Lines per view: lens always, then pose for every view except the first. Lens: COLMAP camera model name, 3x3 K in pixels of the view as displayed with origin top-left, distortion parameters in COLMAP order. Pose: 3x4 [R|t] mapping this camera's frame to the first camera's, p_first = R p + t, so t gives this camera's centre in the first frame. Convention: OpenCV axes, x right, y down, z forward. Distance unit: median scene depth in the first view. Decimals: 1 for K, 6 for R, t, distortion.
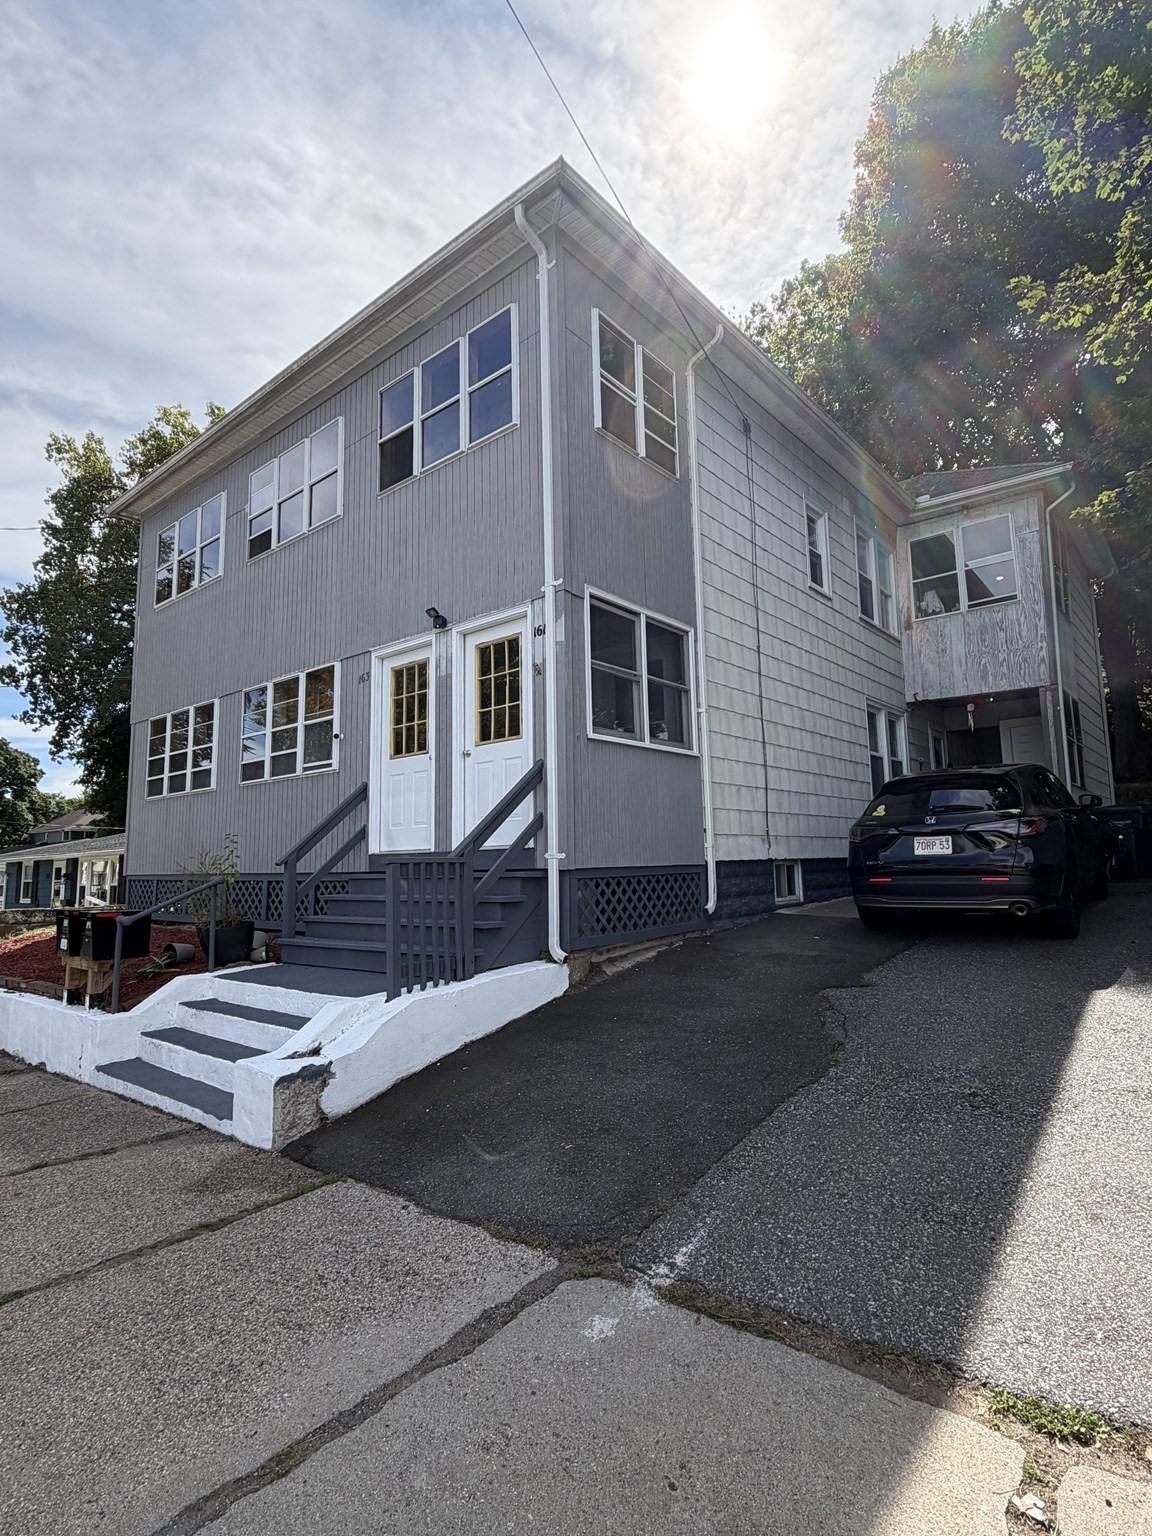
lens RADIAL K [[804.8, 0, 585.2], [0, 804.8, 765.2], [0, 0, 1]] dist [0.003750, -0.000435]
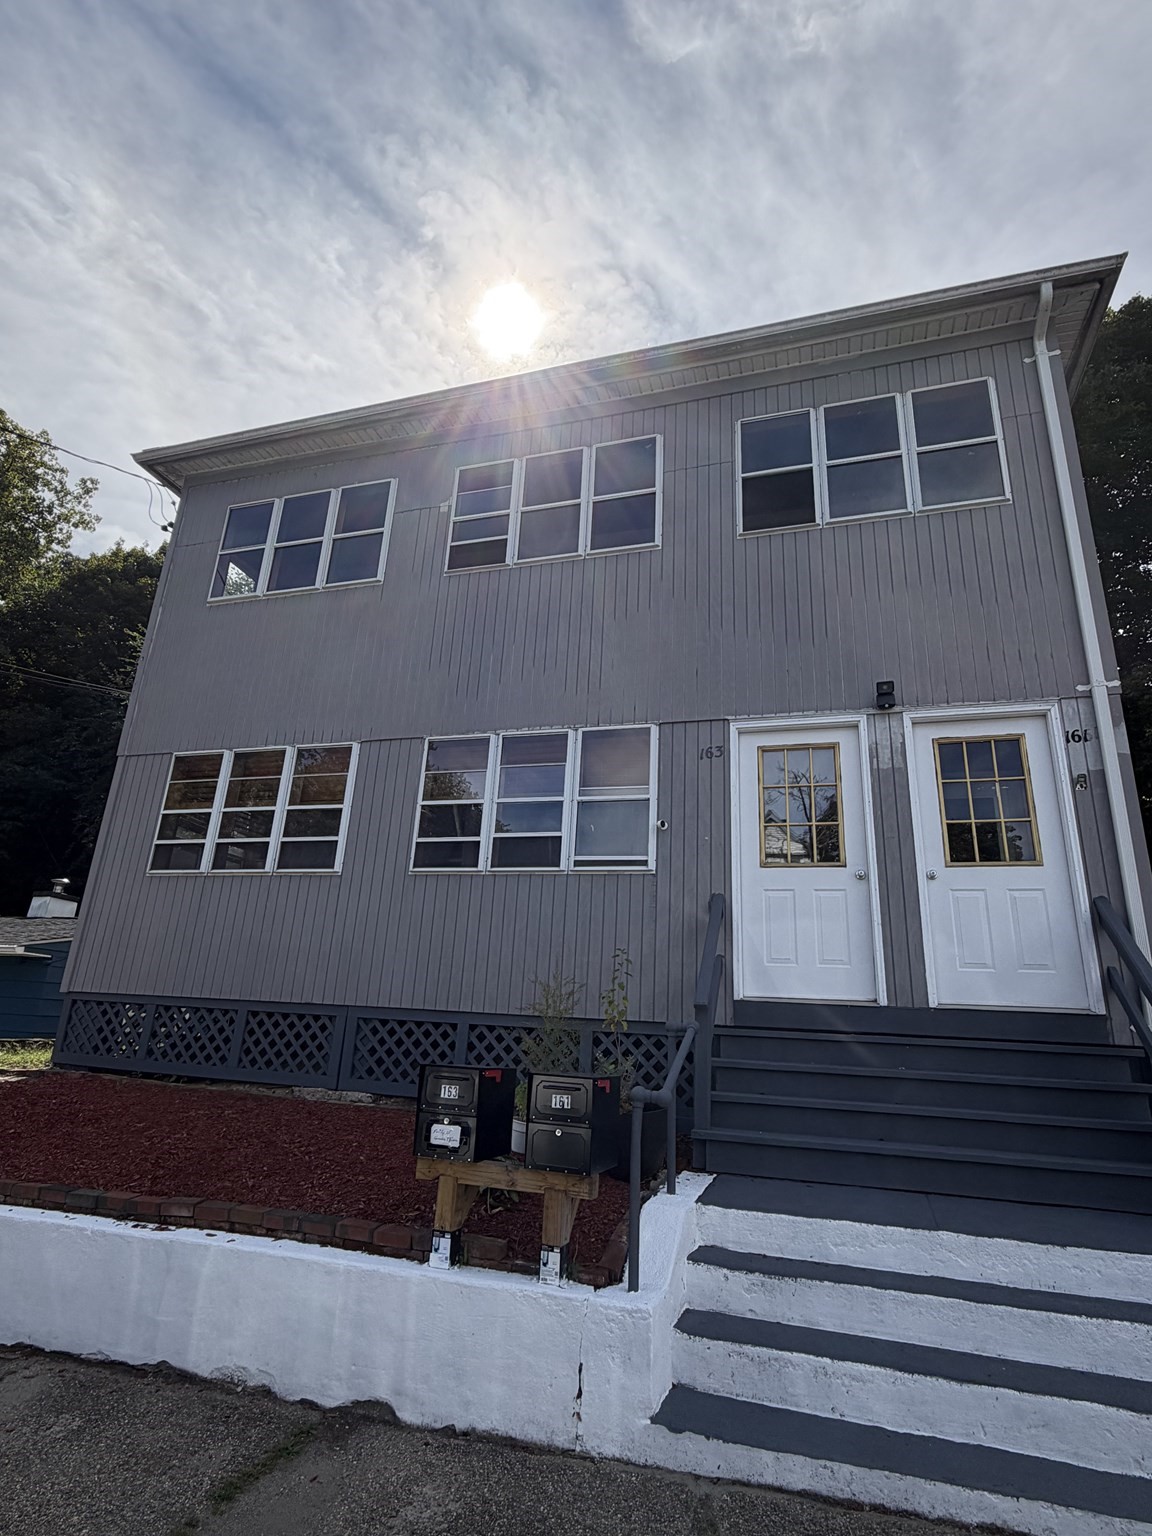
lens RADIAL K [[804.8, 0, 575.2], [0, 804.8, 757.9], [0, 0, 1]] dist [0.003750, -0.000435]
pose [[0.917140, 0.181861, 0.354657, -0.677843], [-0.113188, 0.972039, -0.205738, 0.066263], [-0.382156, 0.148548, 0.912080, 0.382548]]
